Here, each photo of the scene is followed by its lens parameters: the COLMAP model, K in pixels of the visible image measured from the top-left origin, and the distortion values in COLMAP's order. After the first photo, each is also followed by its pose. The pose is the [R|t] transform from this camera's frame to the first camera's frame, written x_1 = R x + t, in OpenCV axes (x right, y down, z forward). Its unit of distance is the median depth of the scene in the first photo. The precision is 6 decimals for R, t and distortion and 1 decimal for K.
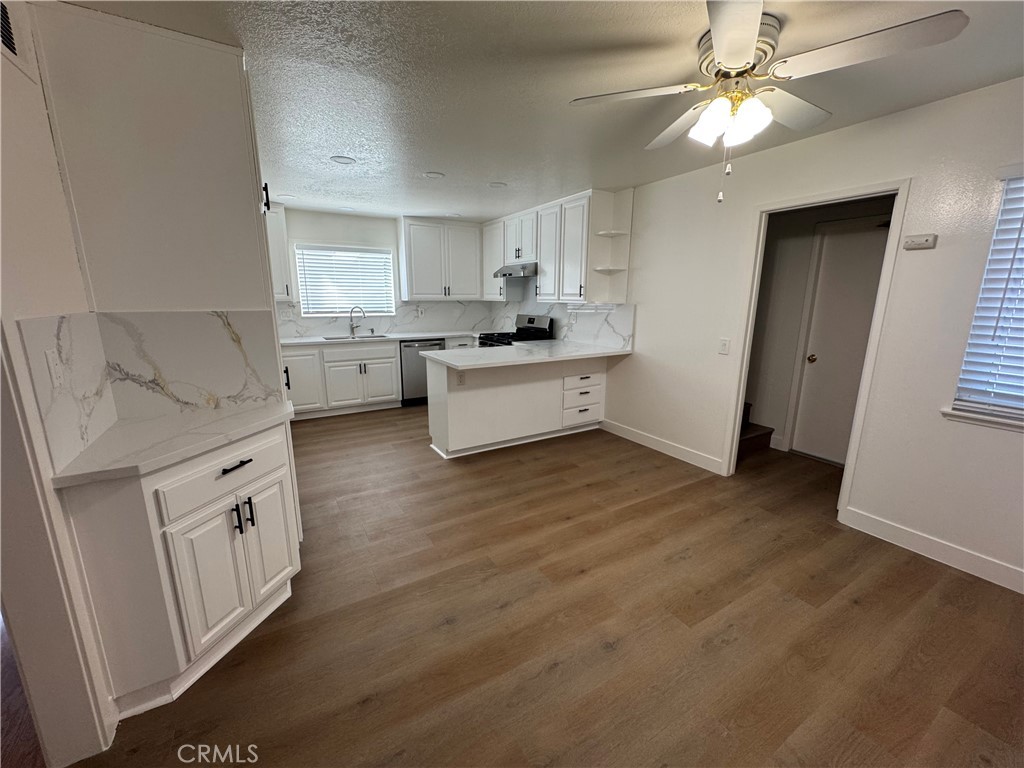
lens RADIAL K [[406.3, 0, 511.6], [0, 406.3, 382.9], [0, 0, 1]] dist [-0.001003, -0.000072]
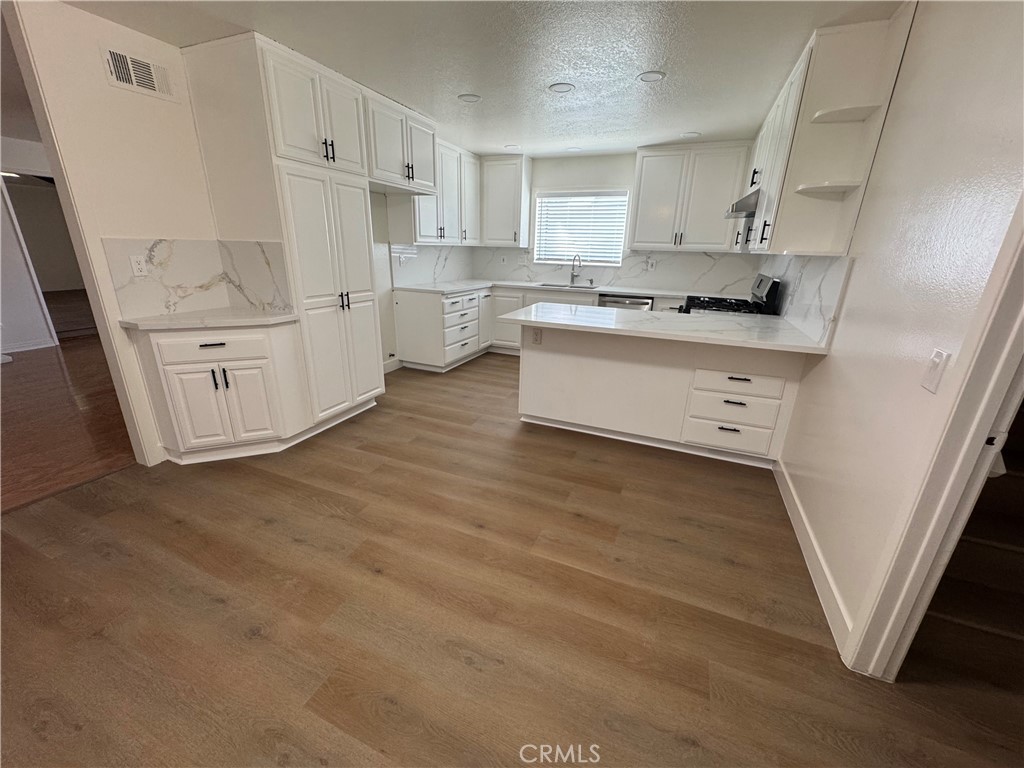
lens RADIAL K [[406.3, 0, 511.9], [0, 406.3, 382.2], [0, 0, 1]] dist [-0.001003, -0.000072]
pose [[0.595517, 0.264276, -0.758629, 0.485439], [-0.188621, 0.963939, 0.187732, -0.063992], [0.780885, 0.031296, 0.623891, 0.385481]]
